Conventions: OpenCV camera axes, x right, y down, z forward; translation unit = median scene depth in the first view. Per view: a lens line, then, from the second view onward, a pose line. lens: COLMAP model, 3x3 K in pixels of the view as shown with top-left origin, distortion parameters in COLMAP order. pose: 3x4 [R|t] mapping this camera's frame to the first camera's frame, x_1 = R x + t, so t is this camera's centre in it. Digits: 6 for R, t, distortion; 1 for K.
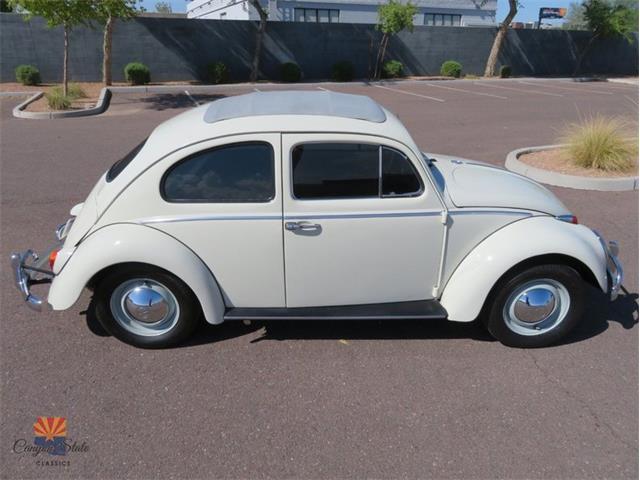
lens RADIAL K [[454.5, 0, 319.3], [0, 454.5, 236.2], [0, 0, 1]] dist [-0.002460, -0.001473]
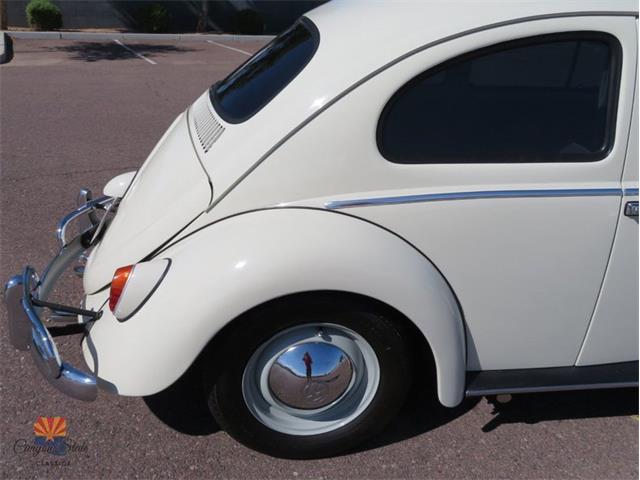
lens RADIAL K [[547.3, 0, 320.0], [0, 547.3, 240.0], [0, 0, 1]] dist [0.006778, -0.003015]
pose [[0.992542, -0.017998, 0.120568, -0.397012], [0.016672, 0.999789, 0.011994, -0.001390], [-0.120759, -0.009894, 0.992633, 0.370176]]
